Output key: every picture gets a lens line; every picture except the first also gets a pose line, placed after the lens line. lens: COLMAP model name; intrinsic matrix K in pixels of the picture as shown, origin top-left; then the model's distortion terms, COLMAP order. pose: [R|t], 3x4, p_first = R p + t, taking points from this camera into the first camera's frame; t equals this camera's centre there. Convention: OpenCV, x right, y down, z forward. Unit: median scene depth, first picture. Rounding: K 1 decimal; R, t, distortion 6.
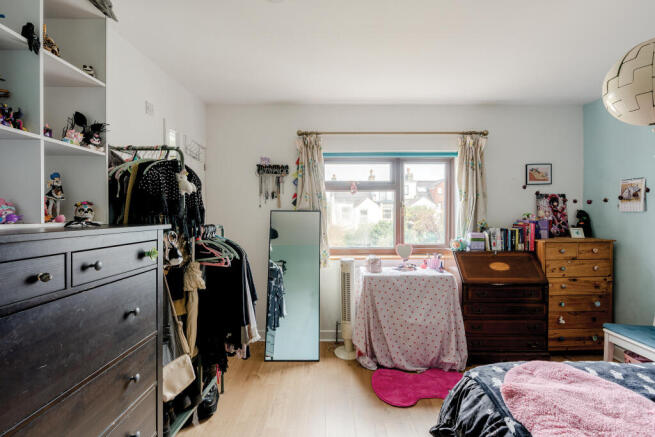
lens RADIAL K [[297.4, 0, 328.0], [0, 297.4, 216.1], [0, 0, 1]] dist [0.000282, 0.000543]
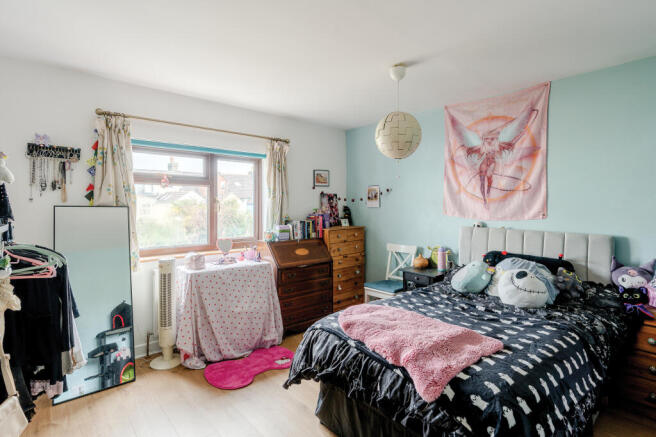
lens RADIAL K [[312.6, 0, 328.0], [0, 312.6, 198.7], [0, 0, 1]] dist [-0.000224, 0.000620]
pose [[0.765742, 0.017346, 0.642913, -0.169278], [0.008546, 0.999274, -0.037139, -0.001031], [-0.643091, 0.033933, 0.765038, -0.064144]]
